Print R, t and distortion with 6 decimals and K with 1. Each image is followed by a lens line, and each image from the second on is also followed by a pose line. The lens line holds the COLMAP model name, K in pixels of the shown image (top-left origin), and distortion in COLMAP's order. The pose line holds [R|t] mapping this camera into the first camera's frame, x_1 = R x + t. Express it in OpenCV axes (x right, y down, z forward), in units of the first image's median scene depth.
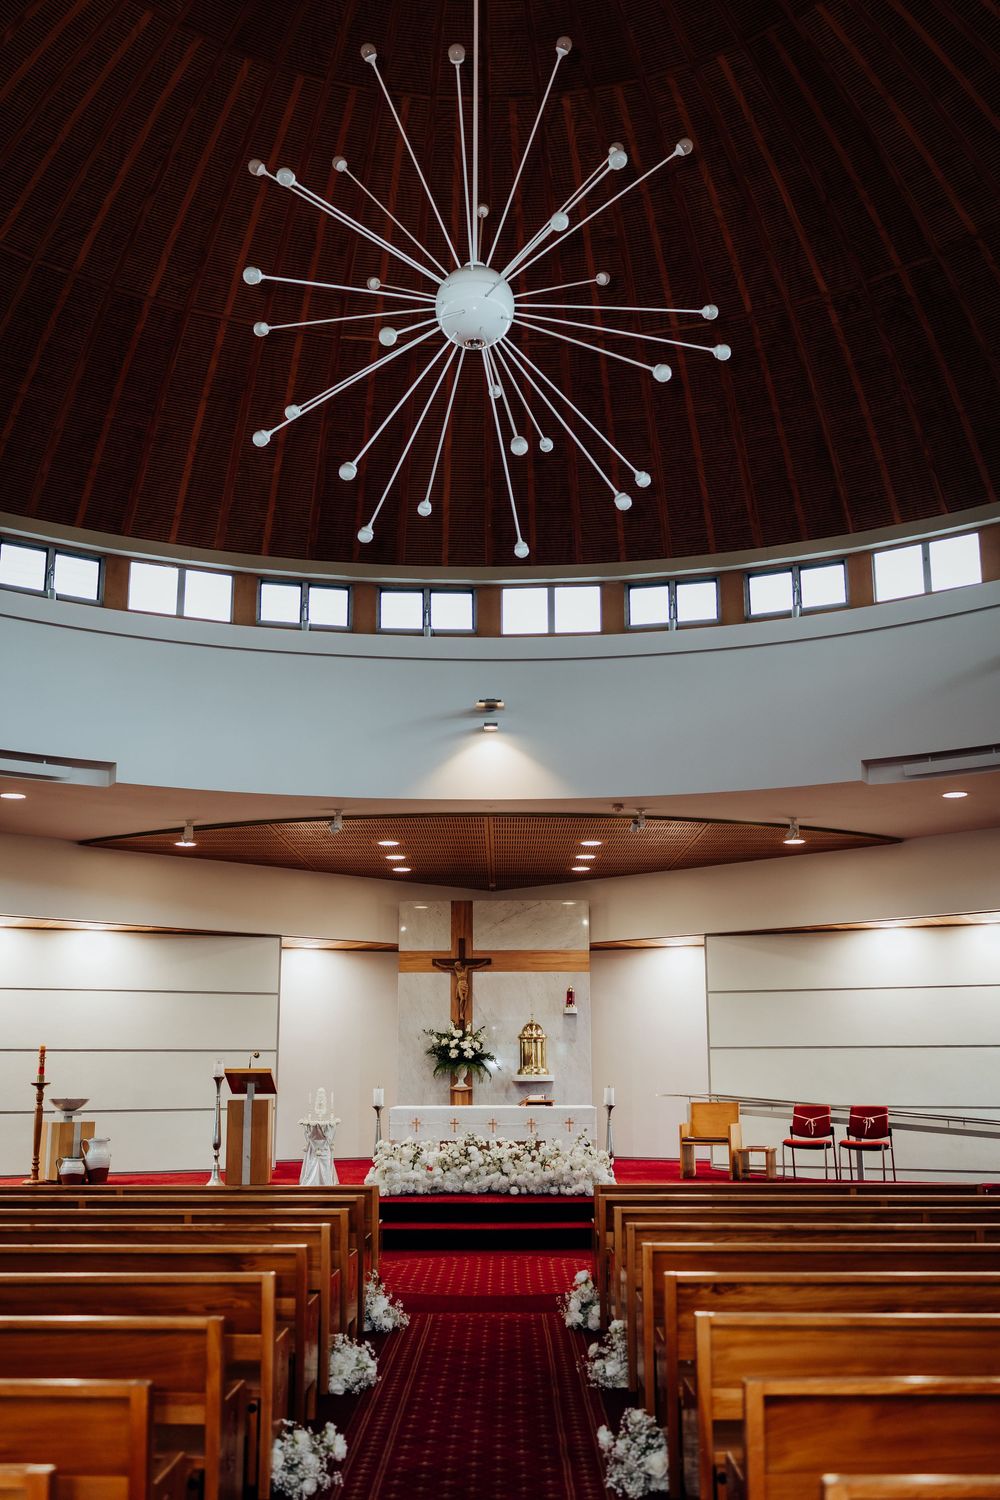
lens RADIAL K [[1569.9, 0, 500.0], [0, 1569.9, 750.0], [0, 0, 1]] dist [0.009316, -0.010884]
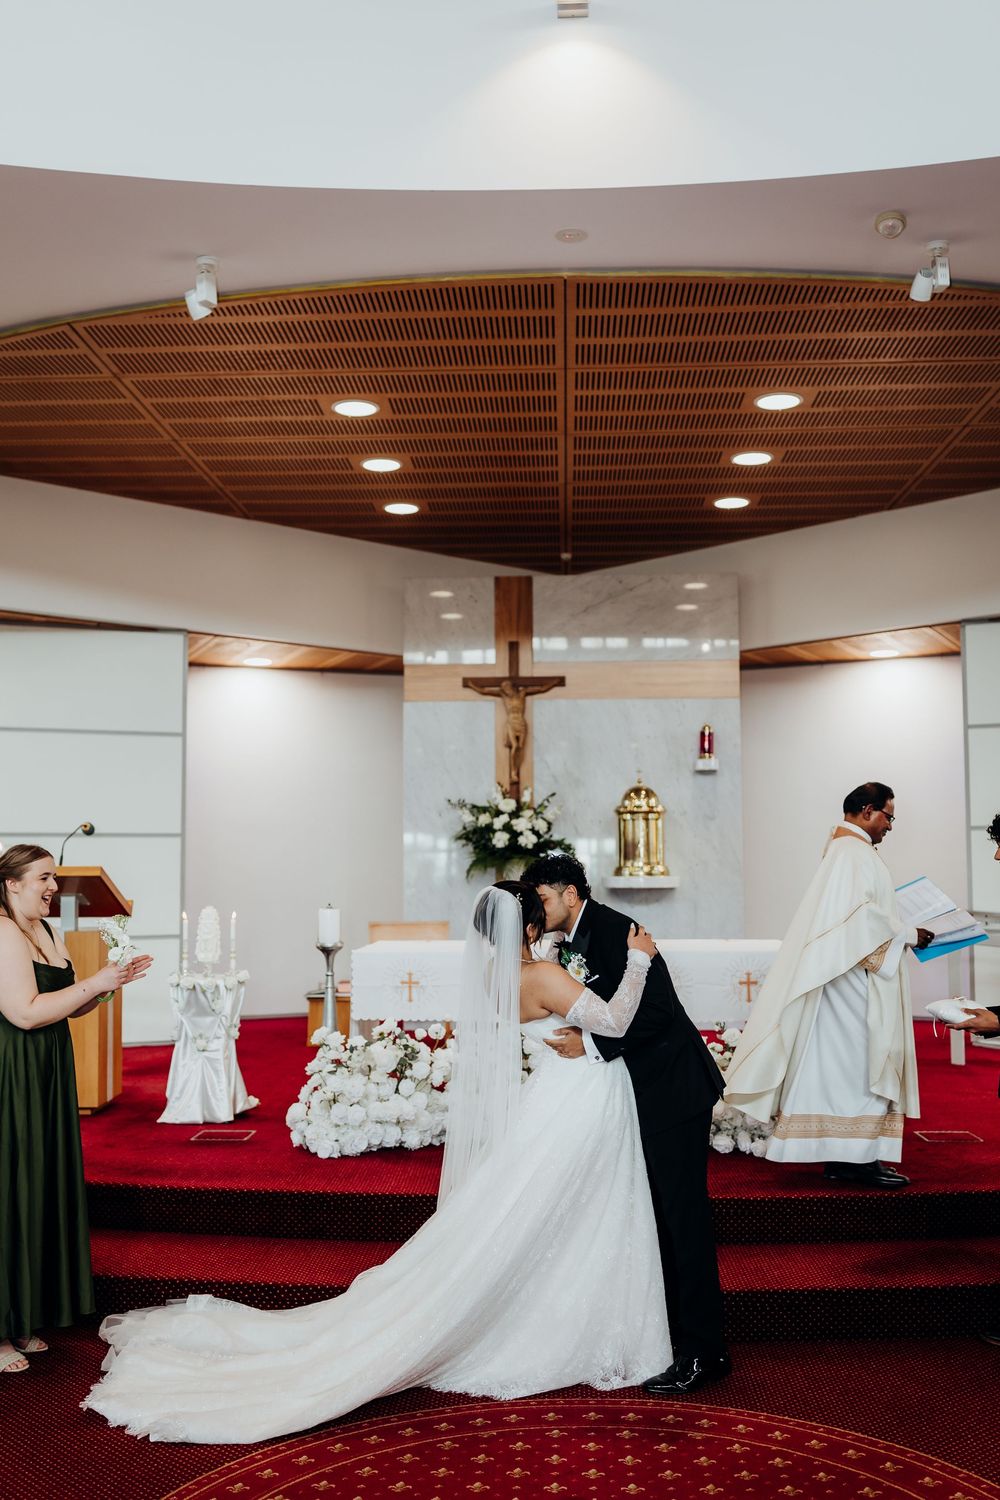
lens RADIAL K [[1569.9, 0, 500.0], [0, 1569.9, 750.0], [0, 0, 1]] dist [0.009316, -0.010884]
pose [[0.999191, -0.004459, -0.039976, -0.006898], [0.009437, 0.992083, 0.125228, 0.090376], [0.039101, -0.125504, 0.991322, 0.443771]]
